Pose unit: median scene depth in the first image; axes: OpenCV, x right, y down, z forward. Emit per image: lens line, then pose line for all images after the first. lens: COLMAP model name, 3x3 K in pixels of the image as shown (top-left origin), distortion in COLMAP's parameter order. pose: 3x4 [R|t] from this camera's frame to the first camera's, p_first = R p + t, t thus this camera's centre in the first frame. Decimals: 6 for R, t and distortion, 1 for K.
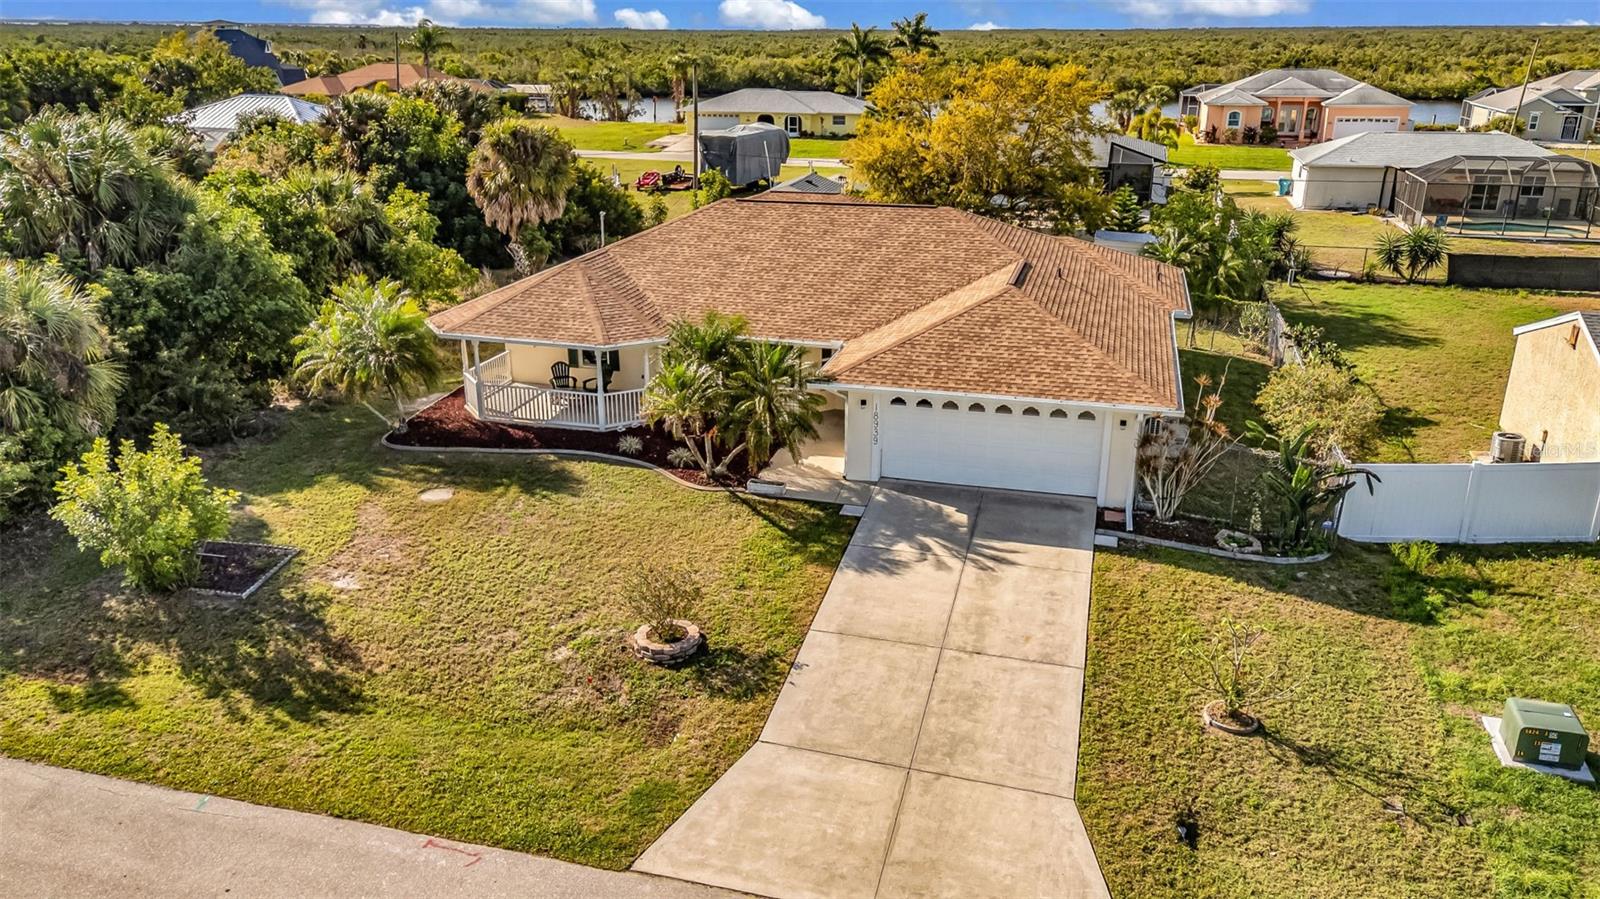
lens RADIAL K [[1167.9, 0, 800.0], [0, 1167.9, 449.5], [0, 0, 1]] dist [0.093824, -0.099787]
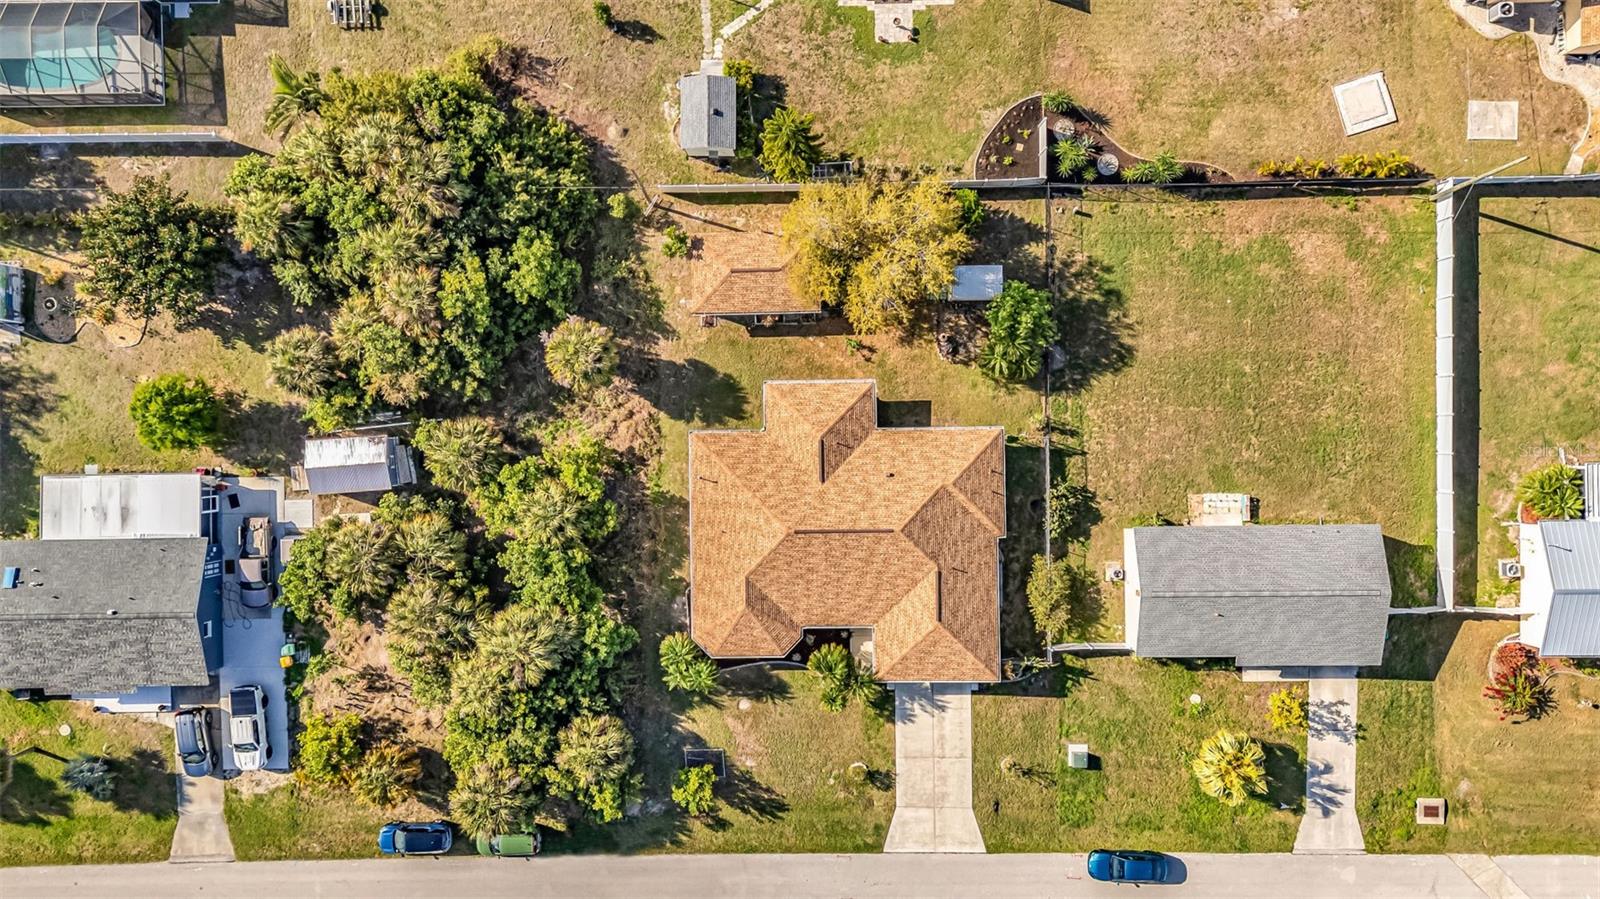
lens RADIAL K [[1167.9, 0, 800.0], [0, 1167.9, 449.5], [0, 0, 1]] dist [0.093824, -0.099787]
pose [[0.961164, -0.275003, -0.023193, 0.056624], [0.113685, 0.317955, 0.941265, -2.921218], [-0.251476, -0.907347, 0.336871, 0.600093]]
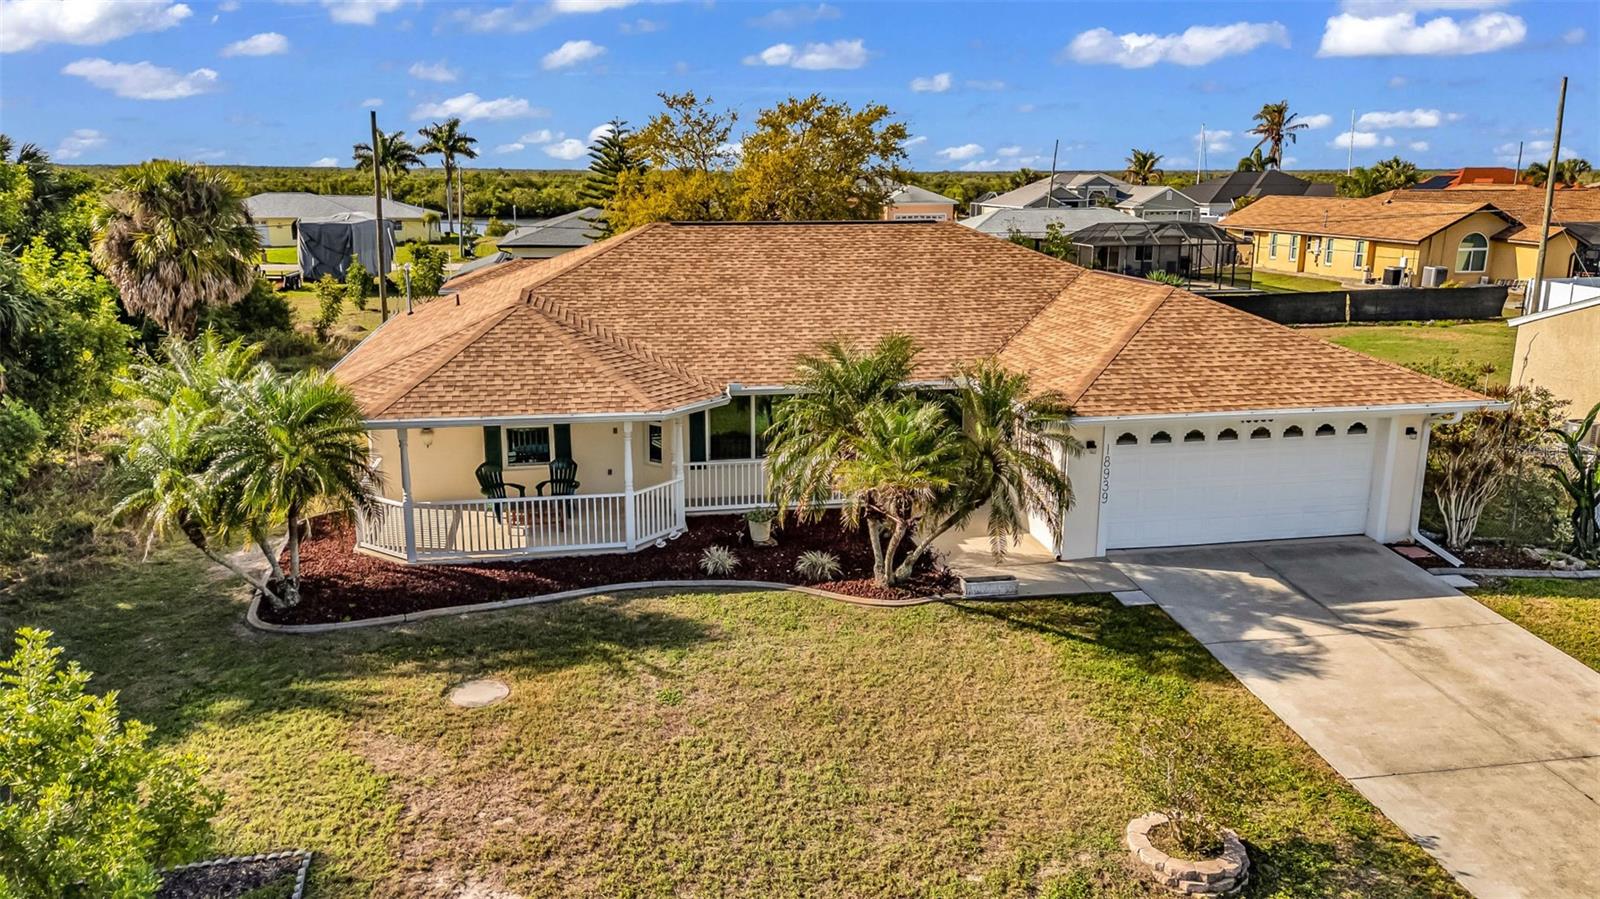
lens RADIAL K [[1171.4, 0, 800.0], [0, 1171.4, 449.5], [0, 0, 1]] dist [0.071014, -0.059141]
pose [[0.897563, -0.101596, 0.429021, -0.417451], [0.147748, 0.986133, -0.075581, -0.010244], [-0.415393, 0.131225, 0.900127, 0.443666]]
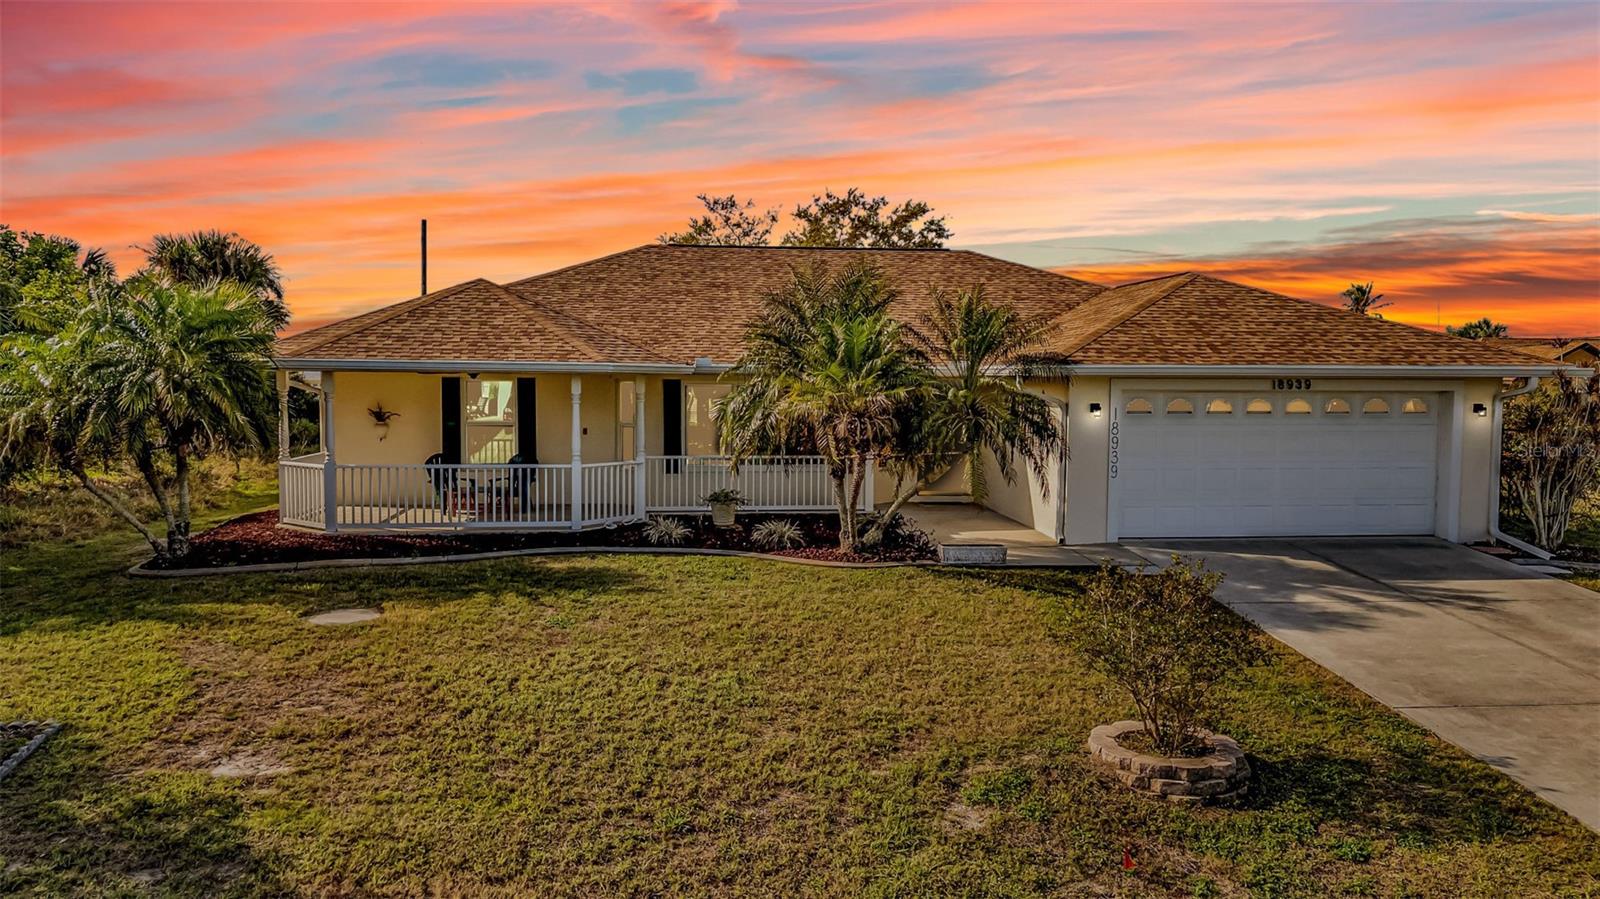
lens RADIAL K [[1171.4, 0, 800.0], [0, 1171.4, 449.5], [0, 0, 1]] dist [0.071014, -0.059141]
pose [[0.928569, -0.019654, 0.370640, -0.327516], [0.121928, 0.959330, -0.254596, 0.122479], [-0.350562, 0.281601, 0.893200, 0.517822]]
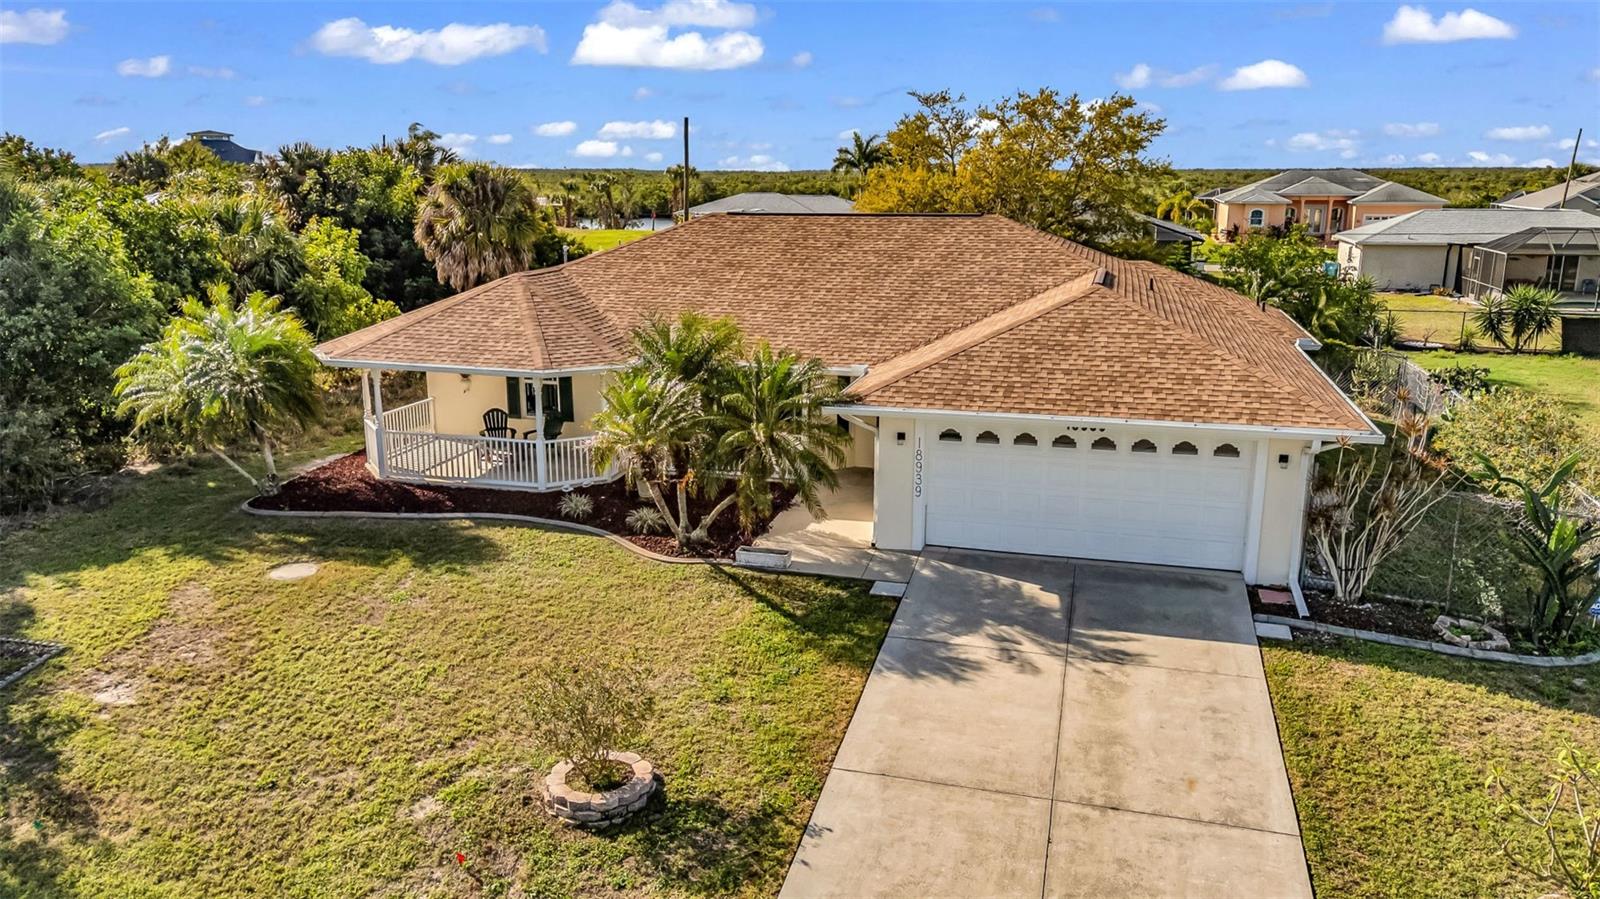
lens RADIAL K [[1171.4, 0, 800.0], [0, 1171.4, 449.5], [0, 0, 1]] dist [0.071014, -0.059141]
pose [[1.000000, -0.000404, 0.000504, -0.007346], [0.000456, 0.993961, -0.109737, 0.046130], [-0.000457, 0.109737, 0.993961, 0.303841]]
